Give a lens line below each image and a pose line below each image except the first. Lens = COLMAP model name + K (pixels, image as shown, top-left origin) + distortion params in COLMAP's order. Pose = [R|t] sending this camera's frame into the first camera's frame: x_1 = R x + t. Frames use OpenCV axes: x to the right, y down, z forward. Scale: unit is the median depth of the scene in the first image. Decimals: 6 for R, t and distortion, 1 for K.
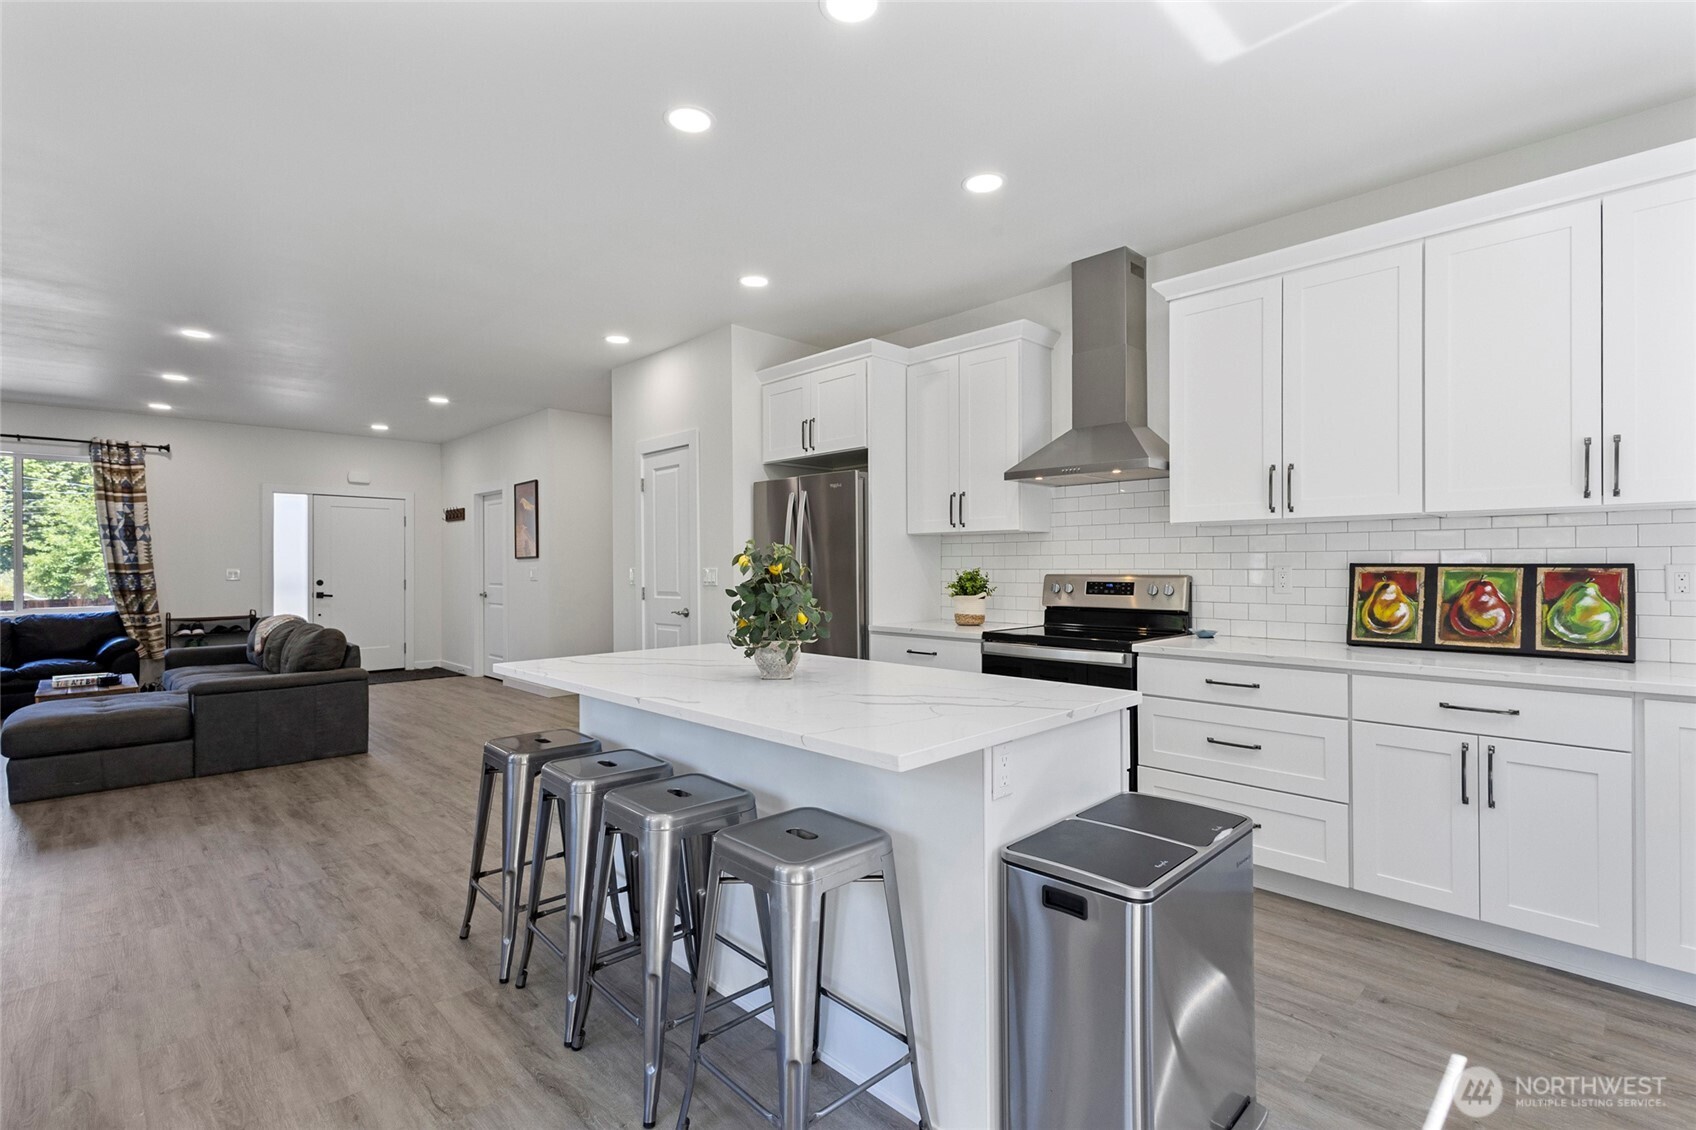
lens RADIAL K [[774.7, 0, 848.0], [0, 774.7, 565.0], [0, 0, 1]] dist [0.003730, 0.000773]
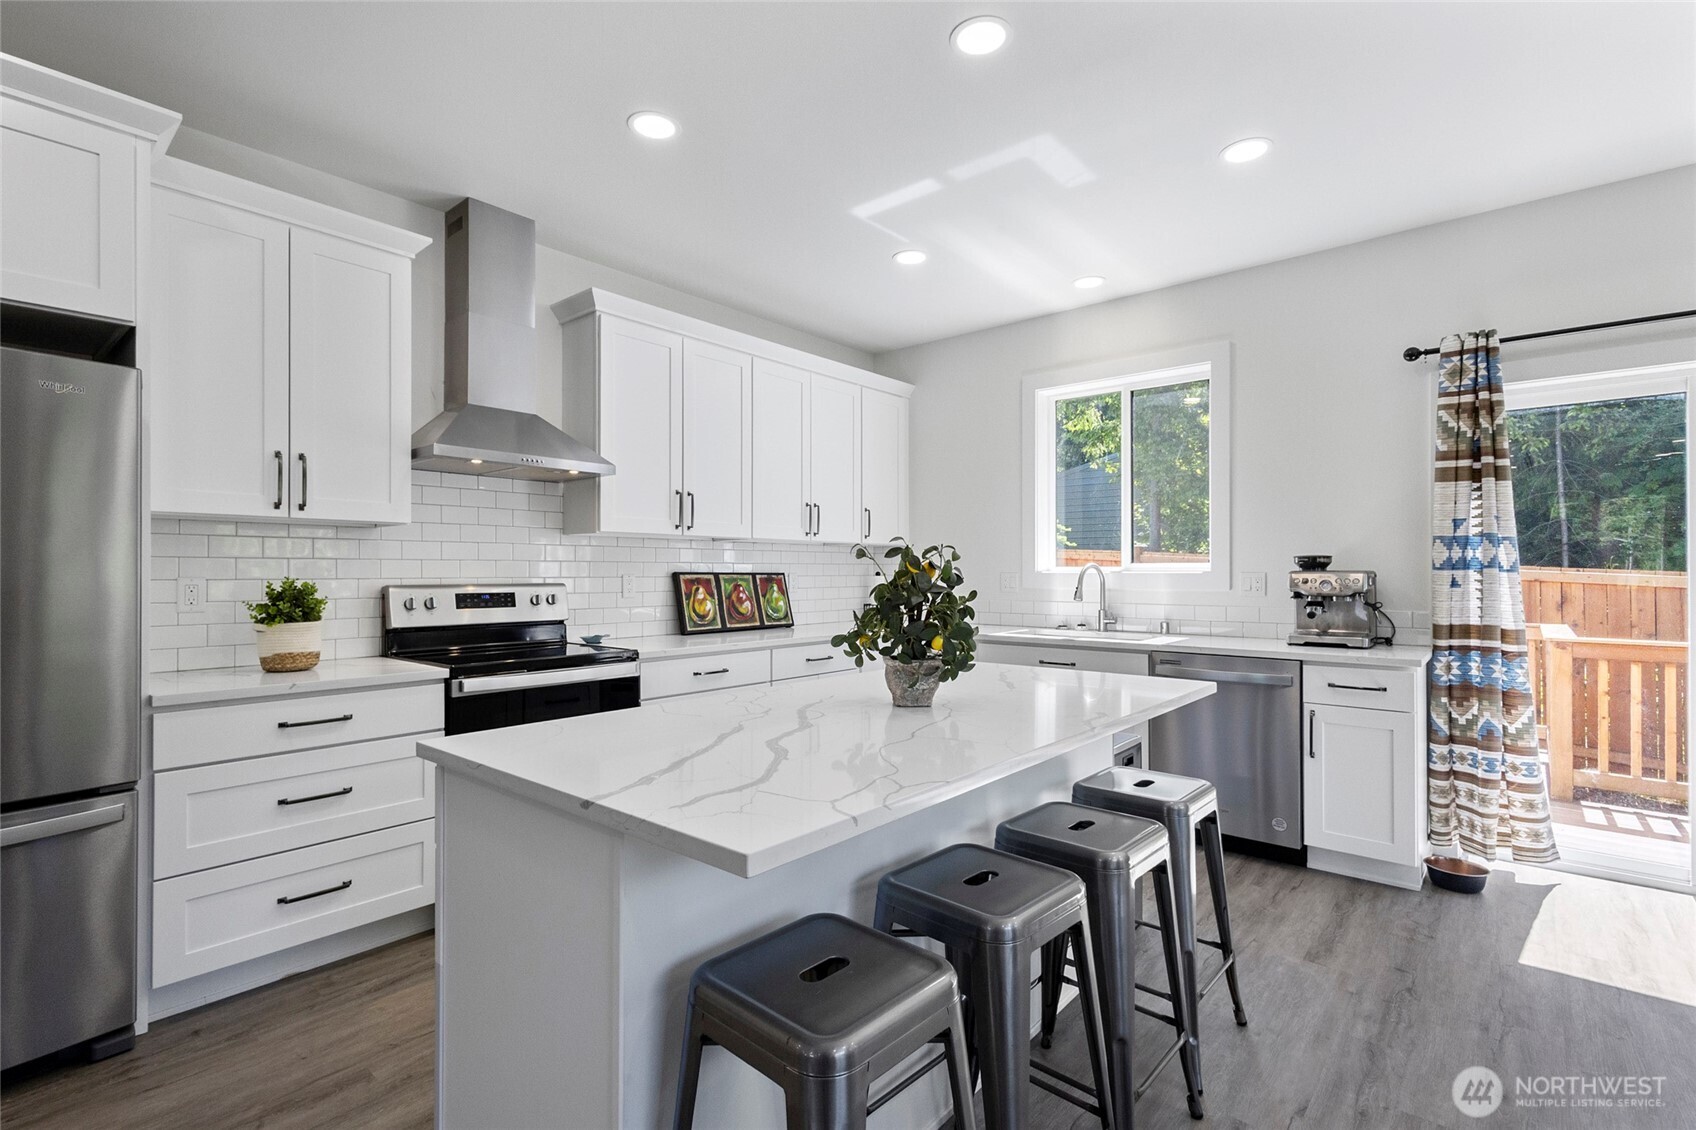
lens RADIAL K [[774.7, 0, 848.0], [0, 774.7, 565.0], [0, 0, 1]] dist [0.003730, 0.000773]
pose [[-0.066430, 0.007764, 0.997761, -0.673116], [-0.005307, 0.999953, -0.008135, -0.004724], [-0.997777, -0.005836, -0.066385, 0.827441]]
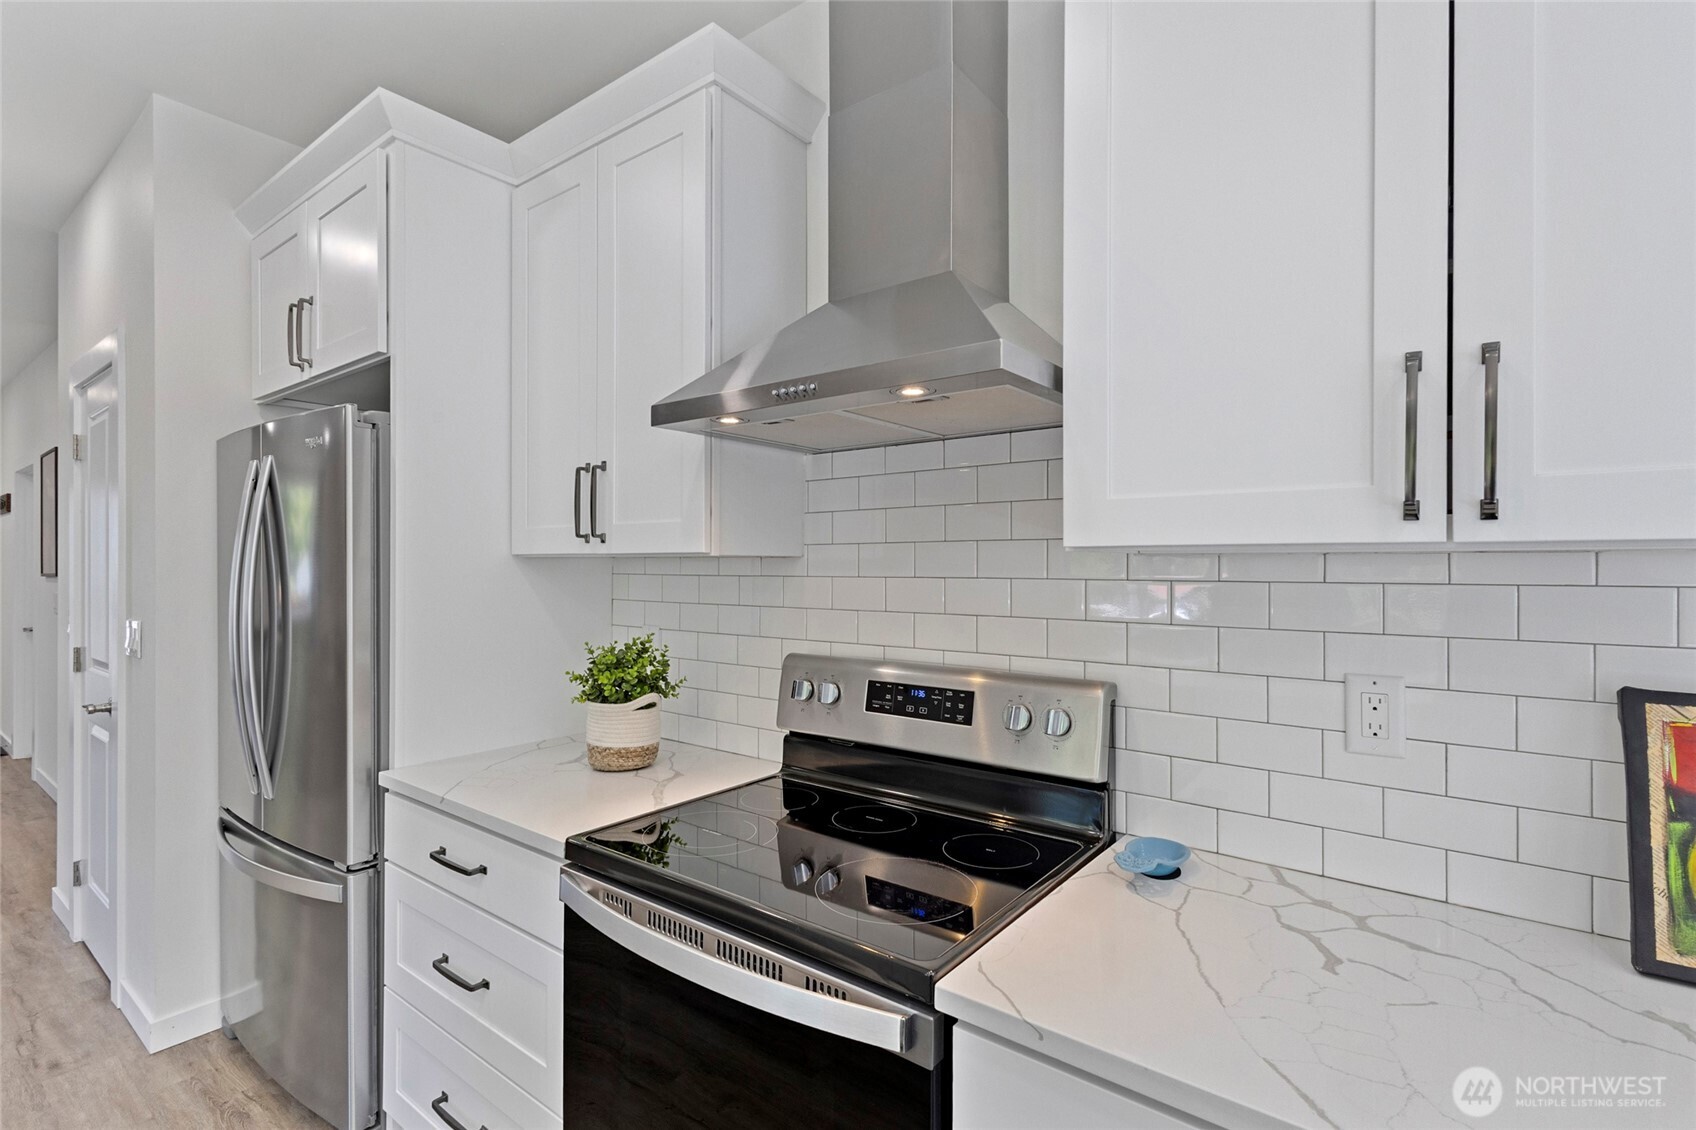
lens RADIAL K [[774.7, 0, 848.0], [0, 774.7, 565.0], [0, 0, 1]] dist [0.003730, 0.000773]
pose [[0.991232, 0.005373, 0.132022, 0.310275], [-0.005428, 0.999985, 0.000057, -0.051138], [-0.132019, -0.000773, 0.991247, 0.757062]]
